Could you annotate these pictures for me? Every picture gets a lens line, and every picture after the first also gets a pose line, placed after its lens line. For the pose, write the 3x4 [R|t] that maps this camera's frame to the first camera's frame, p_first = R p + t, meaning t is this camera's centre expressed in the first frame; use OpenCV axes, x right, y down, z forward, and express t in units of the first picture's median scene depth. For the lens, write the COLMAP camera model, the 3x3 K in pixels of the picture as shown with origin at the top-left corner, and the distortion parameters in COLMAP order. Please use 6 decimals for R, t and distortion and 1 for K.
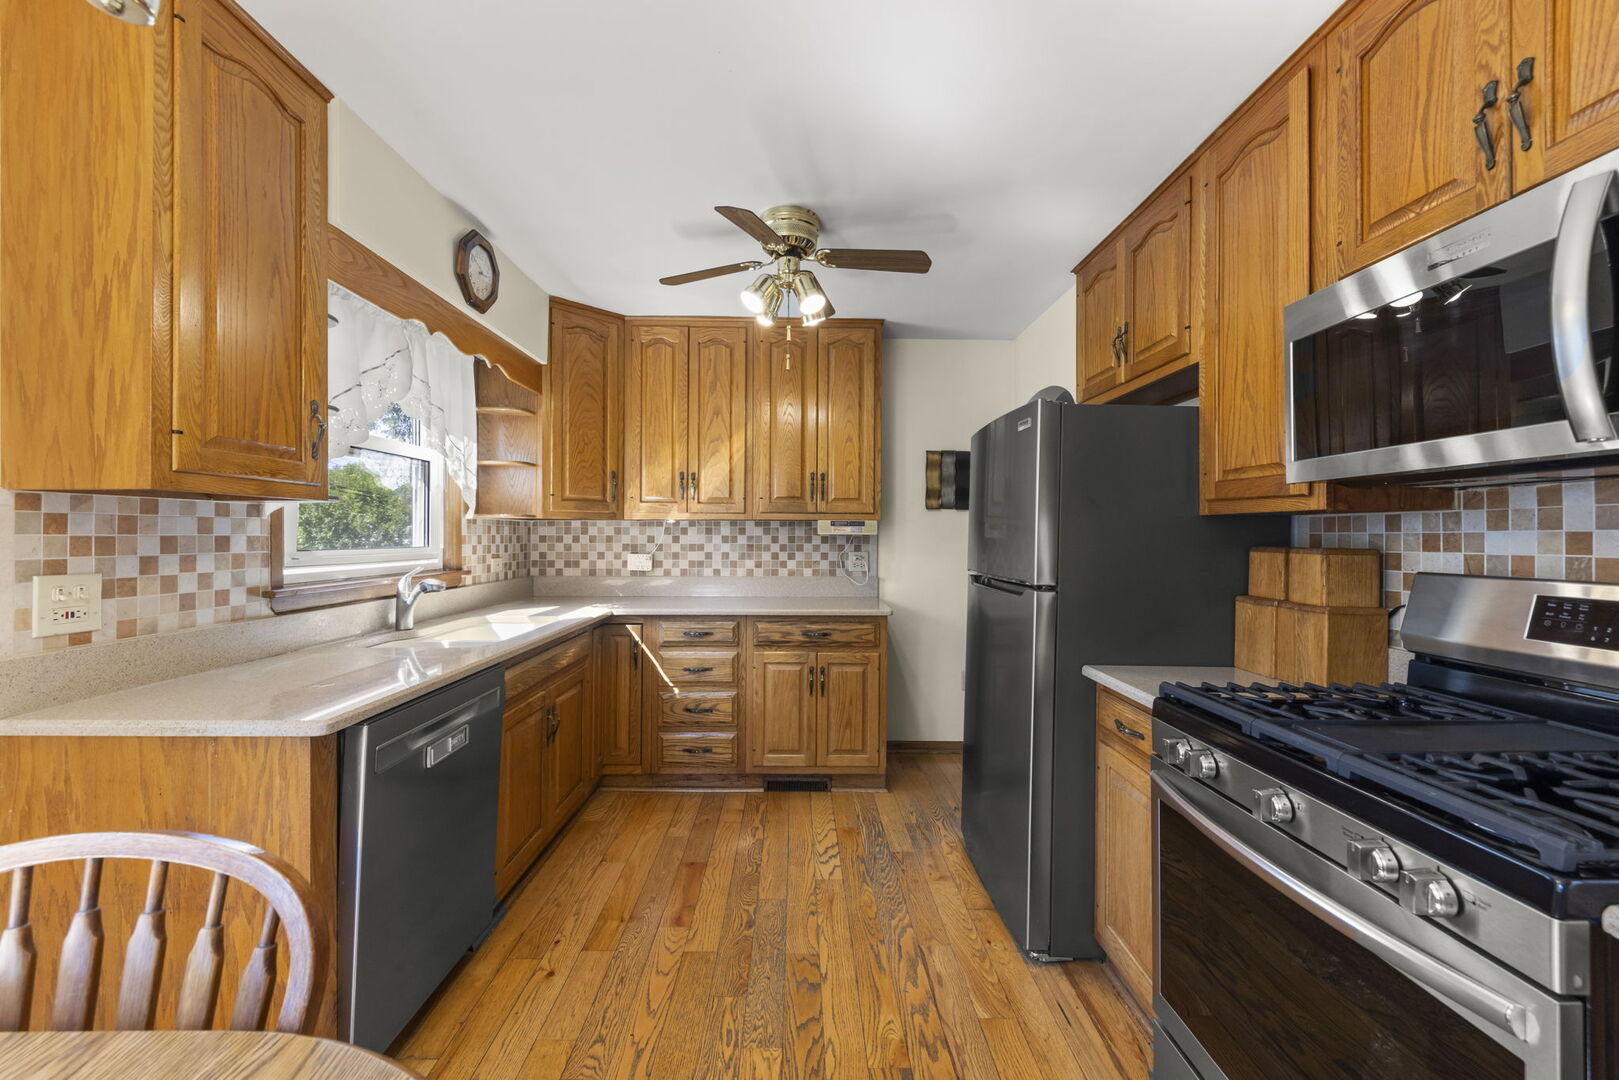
lens RADIAL K [[632.3, 0, 805.8], [0, 632.3, 531.8], [0, 0, 1]] dist [0.007937, -0.003586]
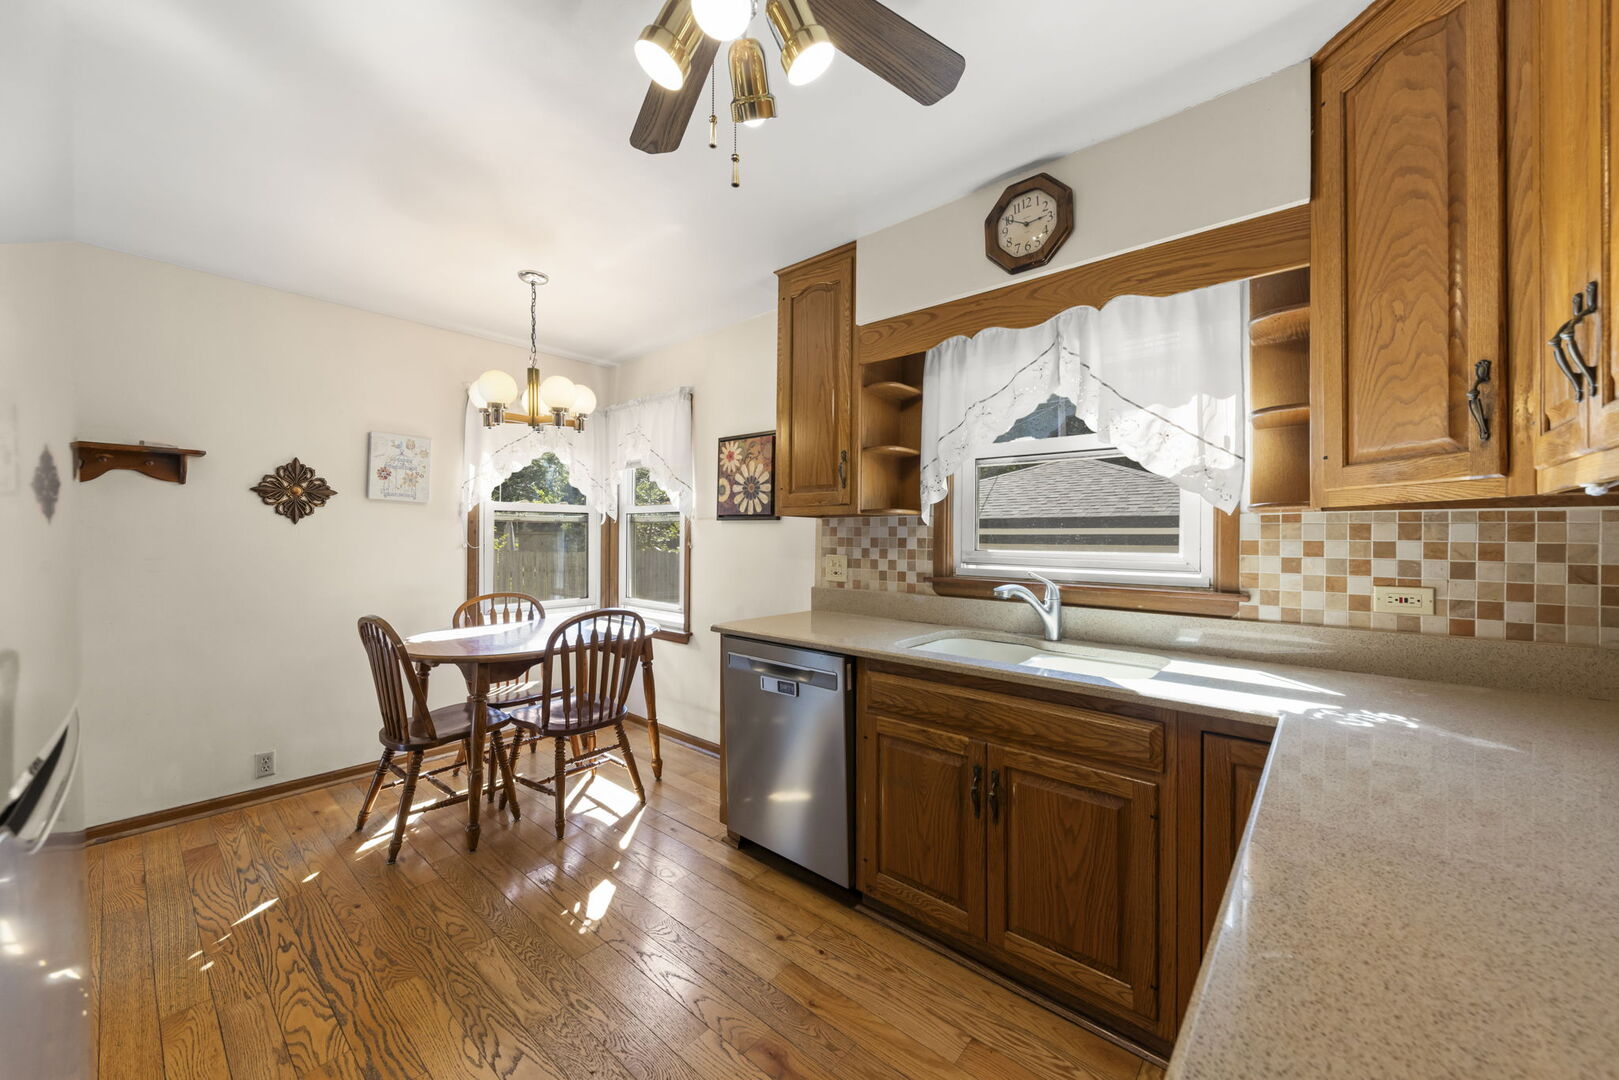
lens RADIAL K [[599.0, 0, 806.6], [0, 599.0, 533.0], [0, 0, 1]] dist [0.008747, -0.000237]
pose [[-0.663357, -0.010940, -0.748223, 0.257567], [-0.005481, 0.999937, -0.009760, 0.006950], [0.748283, -0.002373, -0.663375, 1.270310]]
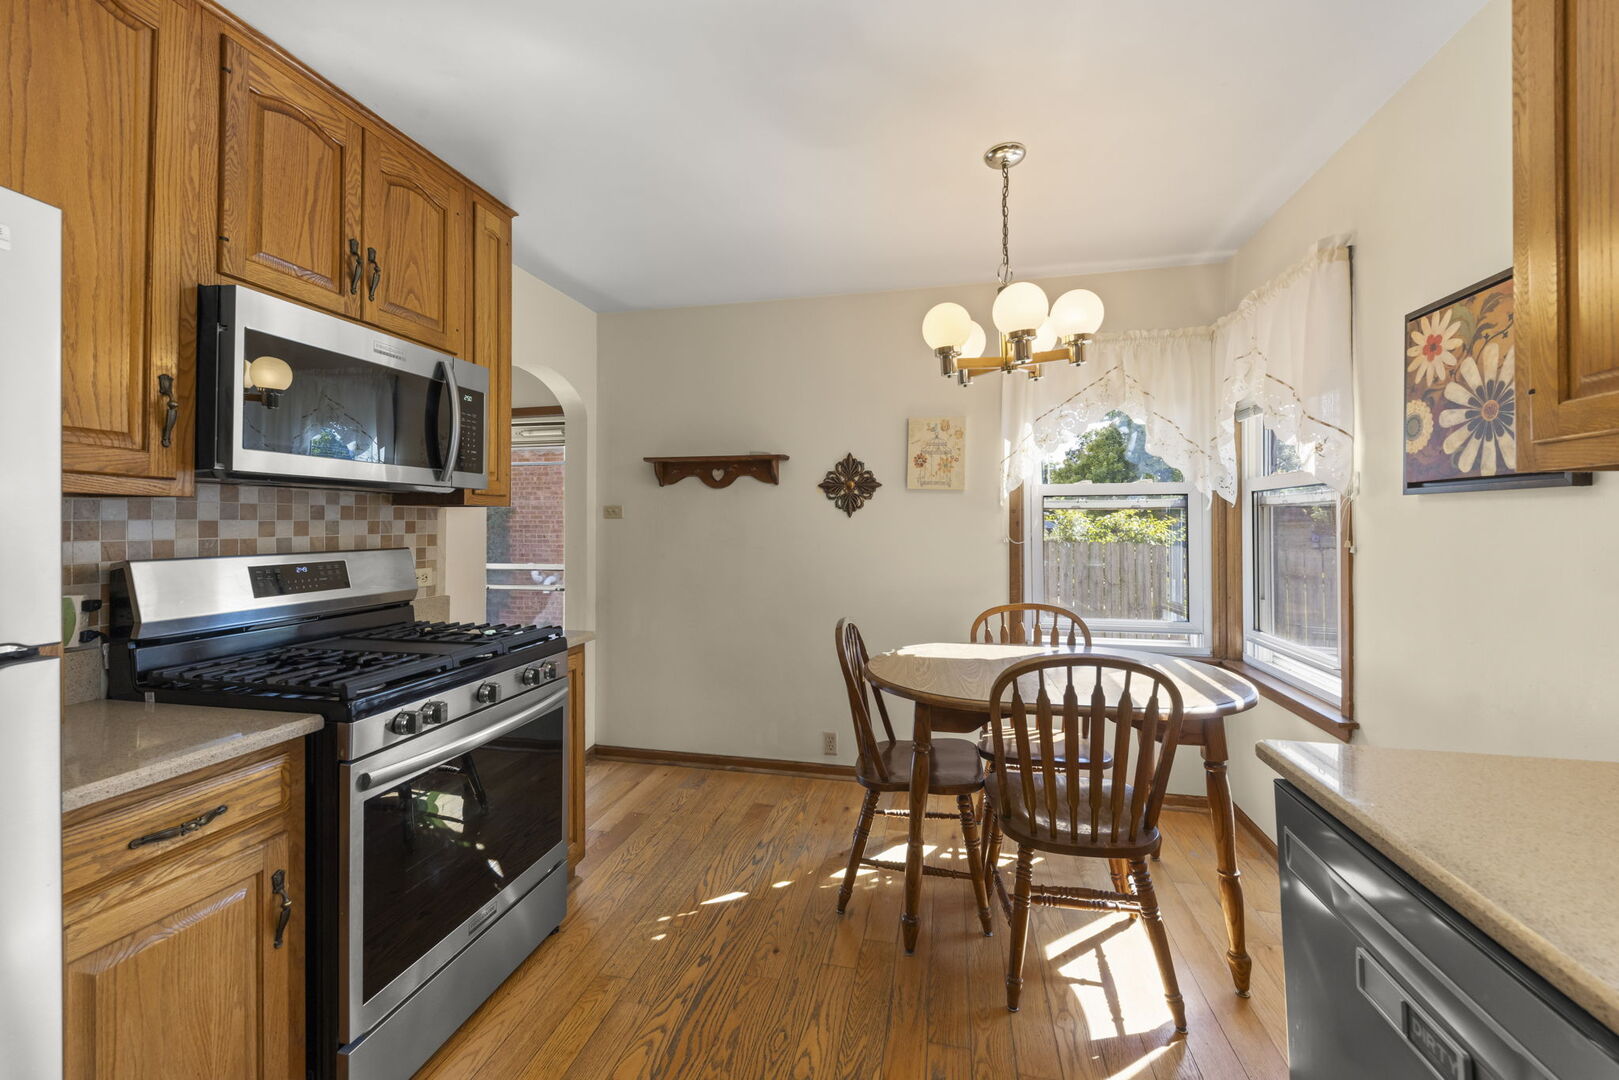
lens RADIAL K [[632.3, 0, 808.5], [0, 632.3, 516.6], [0, 0, 1]] dist [0.007937, -0.003586]
pose [[-0.973578, -0.001379, 0.228349, -0.173744], [-0.005101, 0.999864, -0.015709, 0.002808], [-0.228296, -0.016459, -0.973453, 1.000983]]
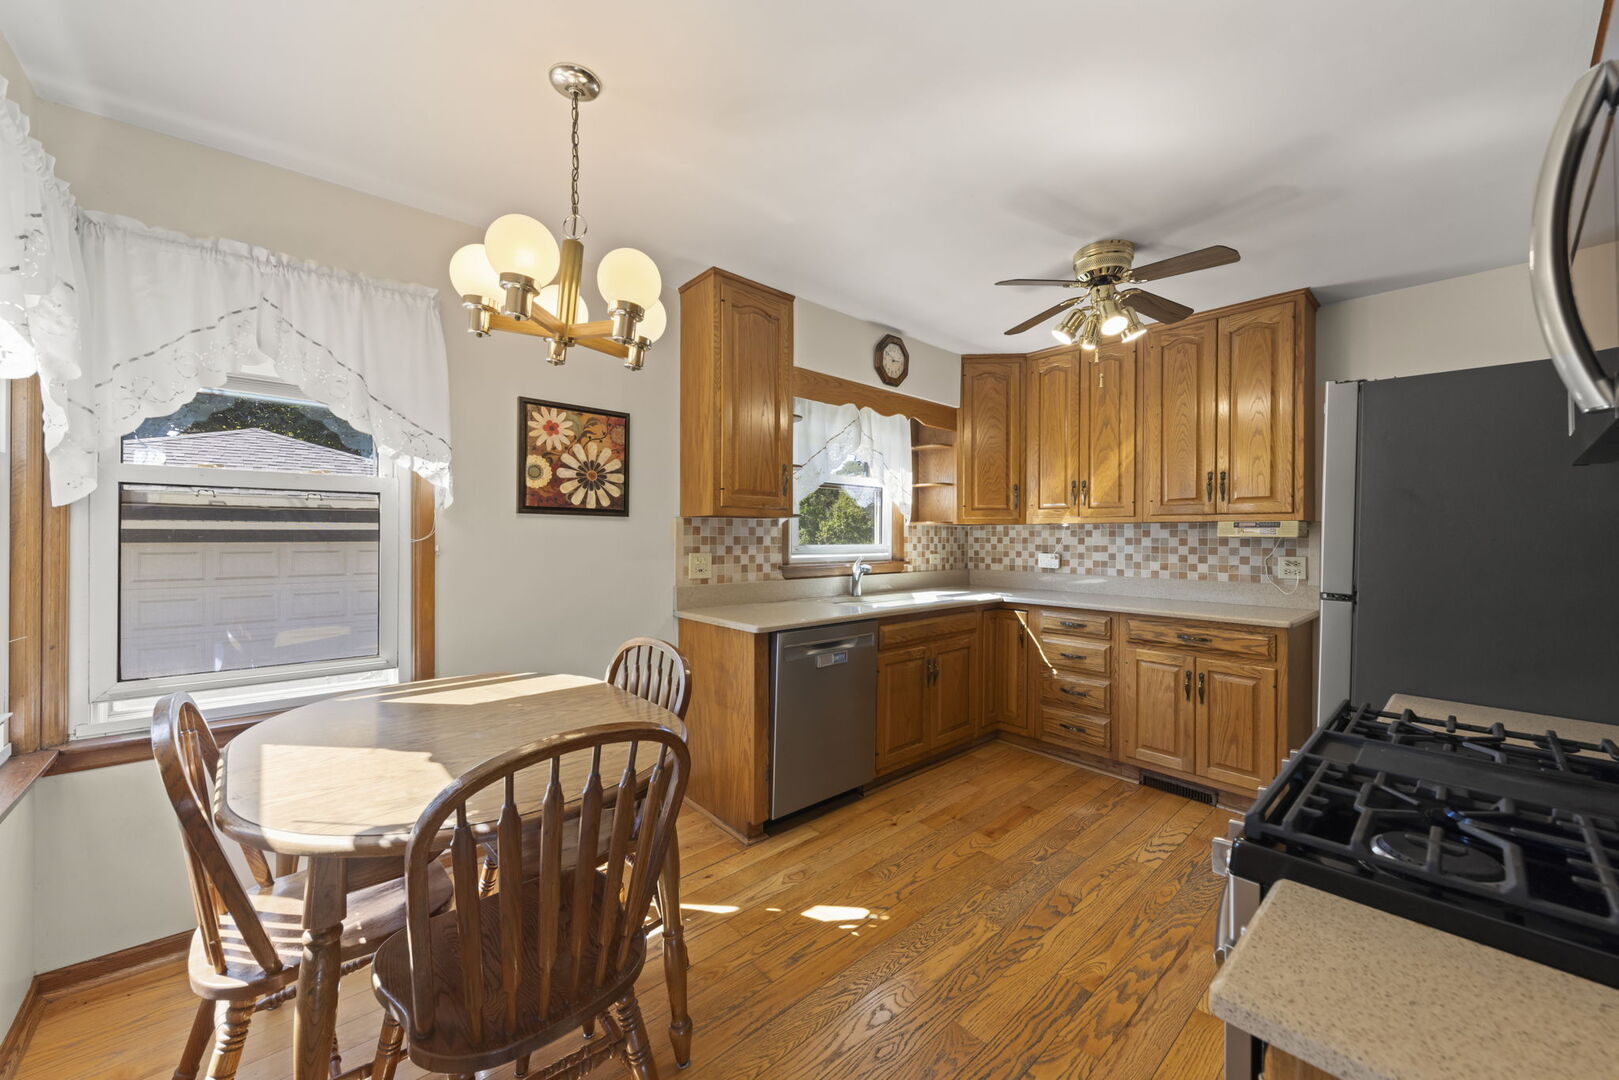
lens RADIAL K [[599.0, 0, 806.3], [0, 599.0, 533.2], [0, 0, 1]] dist [0.008747, -0.000237]
pose [[0.656261, -0.003659, -0.754525, 0.403291], [0.000778, 0.999991, -0.004173, 0.003004], [0.754533, 0.002152, 0.656258, -0.076399]]
